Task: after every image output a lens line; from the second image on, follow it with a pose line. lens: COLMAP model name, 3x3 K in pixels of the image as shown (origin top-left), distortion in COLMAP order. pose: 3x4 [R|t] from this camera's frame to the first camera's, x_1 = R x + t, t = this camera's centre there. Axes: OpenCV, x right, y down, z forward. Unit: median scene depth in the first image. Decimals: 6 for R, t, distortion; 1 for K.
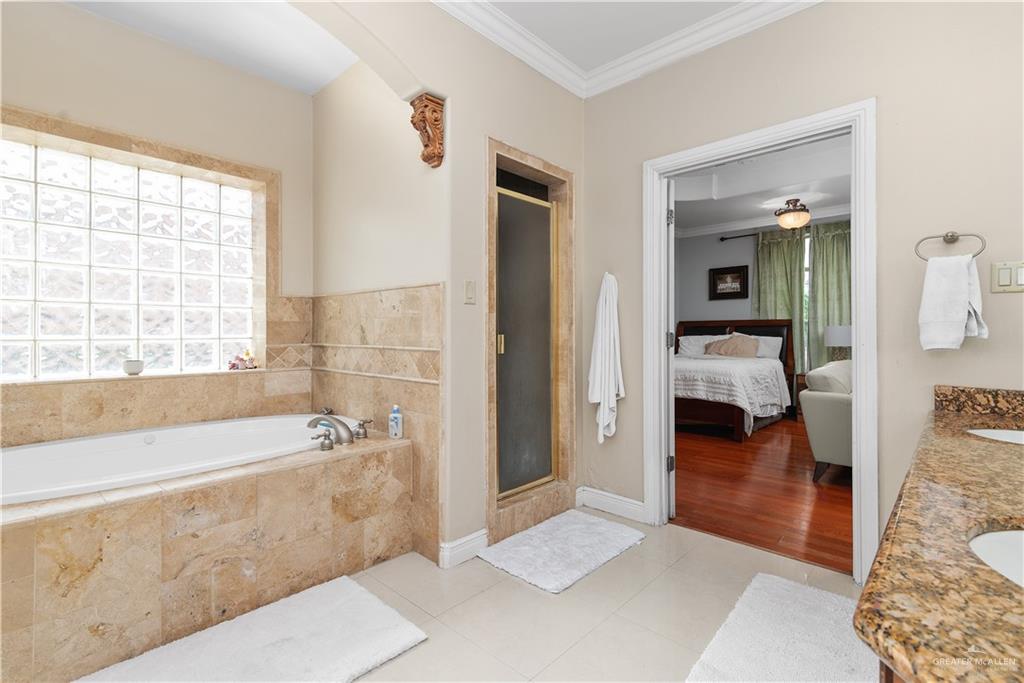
lens RADIAL K [[468.2, 0, 514.4], [0, 468.2, 330.6], [0, 0, 1]] dist [0.000277, -0.000025]
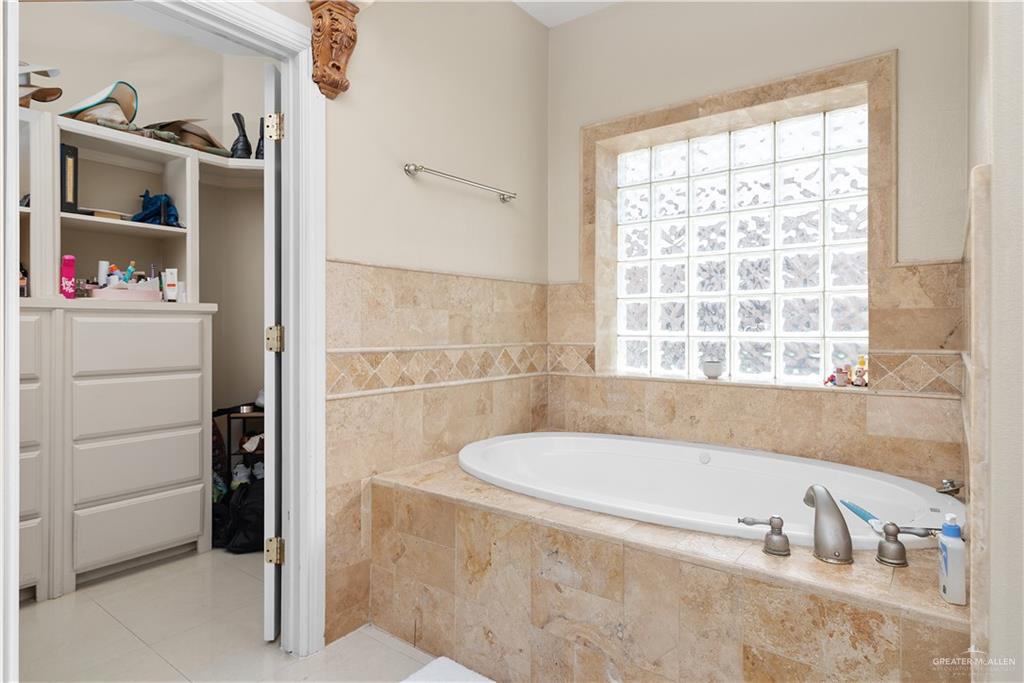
lens RADIAL K [[561.8, 0, 514.3], [0, 561.8, 325.0], [0, 0, 1]] dist [-0.000263, -0.000613]
pose [[0.108023, -0.006151, -0.994129, 0.158461], [0.002686, 0.999979, -0.005895, 0.002690], [0.994145, -0.002034, 0.108037, 0.534493]]
